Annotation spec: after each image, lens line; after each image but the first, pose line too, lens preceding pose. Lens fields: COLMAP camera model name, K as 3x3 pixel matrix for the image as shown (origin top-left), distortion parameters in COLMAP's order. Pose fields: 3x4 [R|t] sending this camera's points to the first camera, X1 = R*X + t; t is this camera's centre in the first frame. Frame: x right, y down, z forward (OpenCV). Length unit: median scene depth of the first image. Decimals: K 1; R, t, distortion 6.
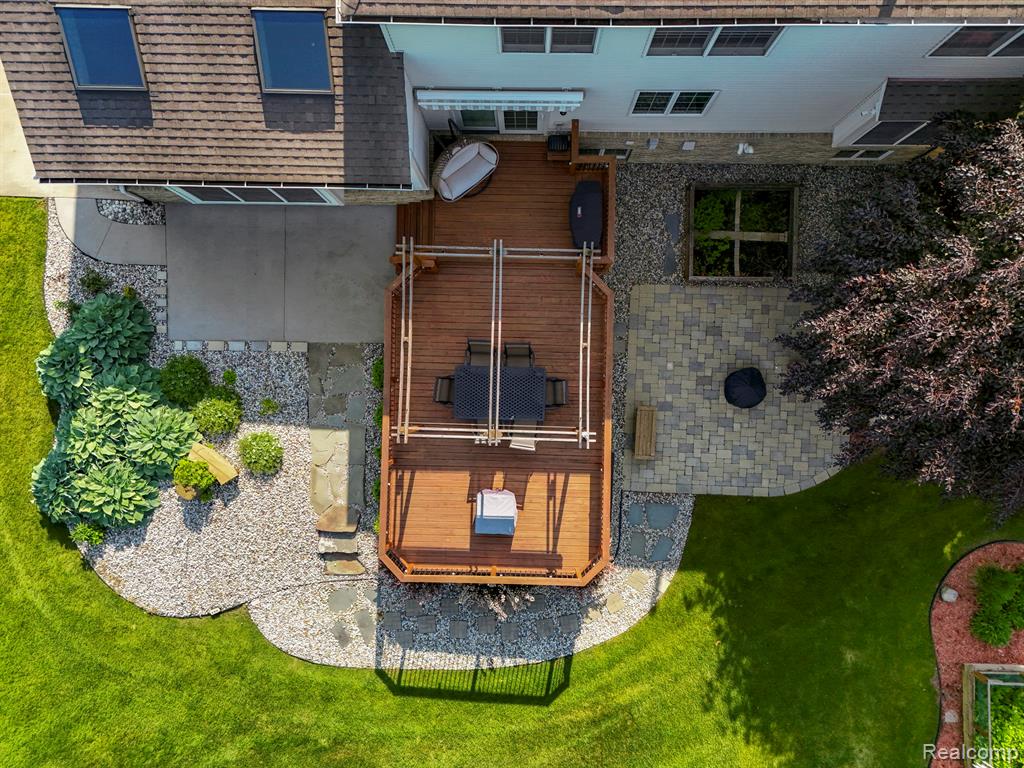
lens RADIAL K [[747.6, 0, 512.0], [0, 747.6, 384.0], [0, 0, 1]] dist [0.088647, -0.130748]
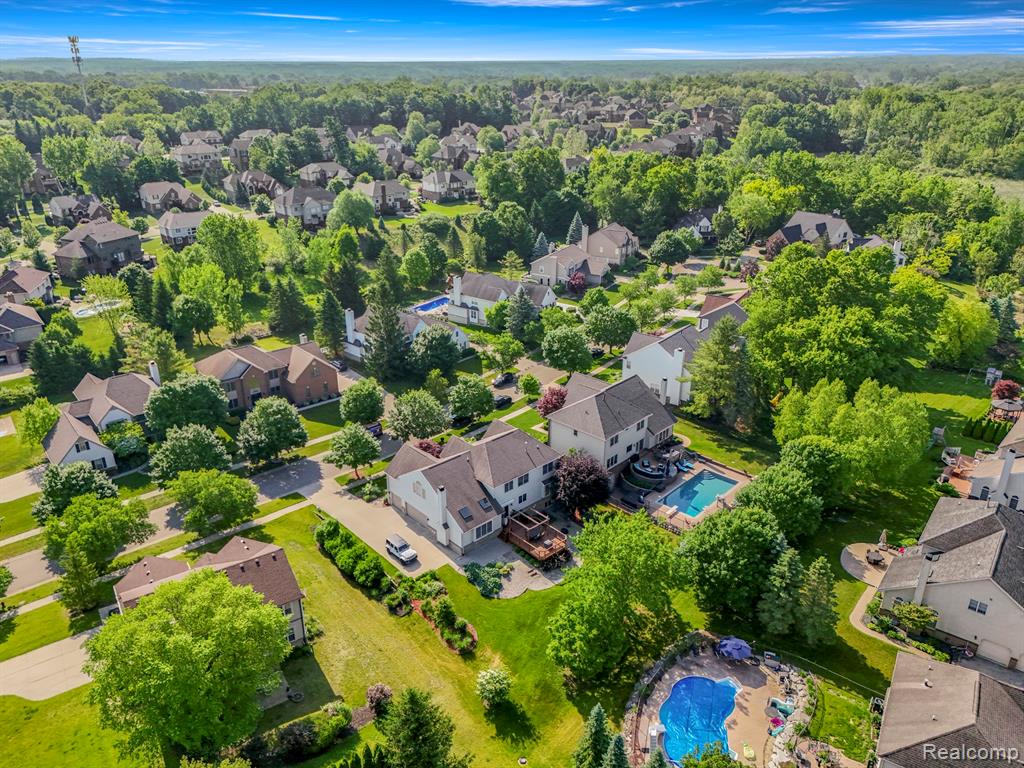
lens RADIAL K [[747.6, 0, 512.0], [0, 747.6, 384.0], [0, 0, 1]] dist [0.088647, -0.130748]
pose [[0.726904, -0.258847, 0.636089, -3.331154], [0.686651, 0.288796, -0.667164, 3.233213], [-0.011007, 0.921735, 0.387664, -2.213540]]
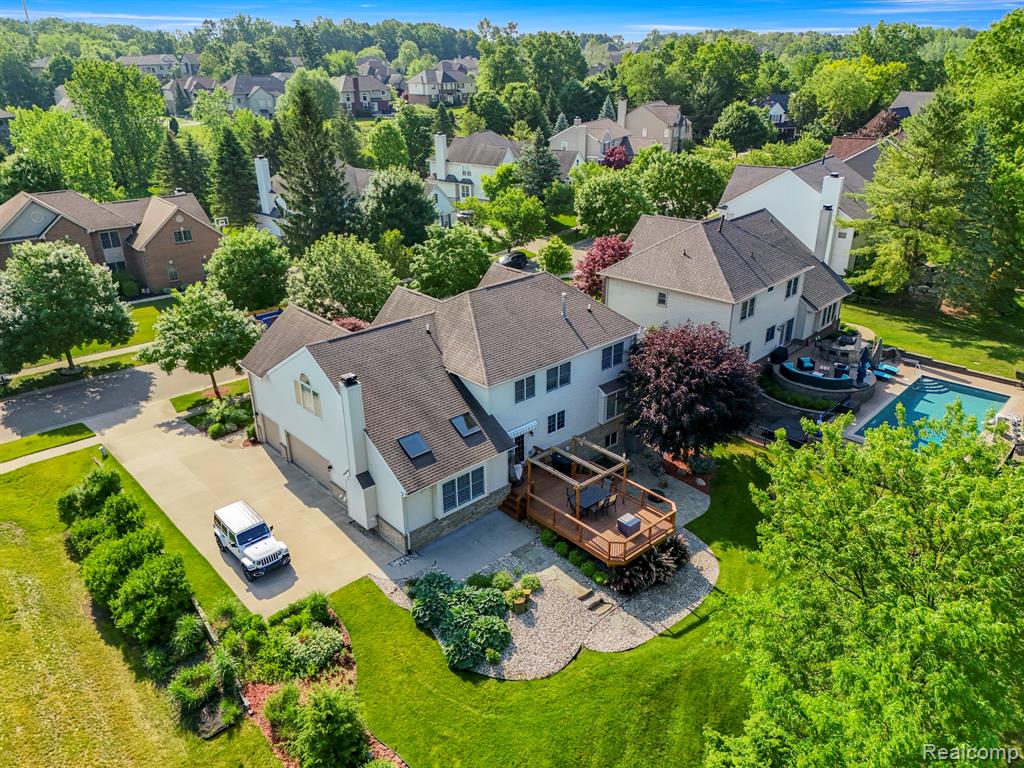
lens RADIAL K [[747.6, 0, 512.0], [0, 747.6, 384.0], [0, 0, 1]] dist [0.088647, -0.130748]
pose [[0.731978, -0.266747, 0.626940, -1.465661], [0.681327, 0.288180, -0.672864, 1.232000], [-0.001187, 0.919673, 0.392683, -0.257079]]
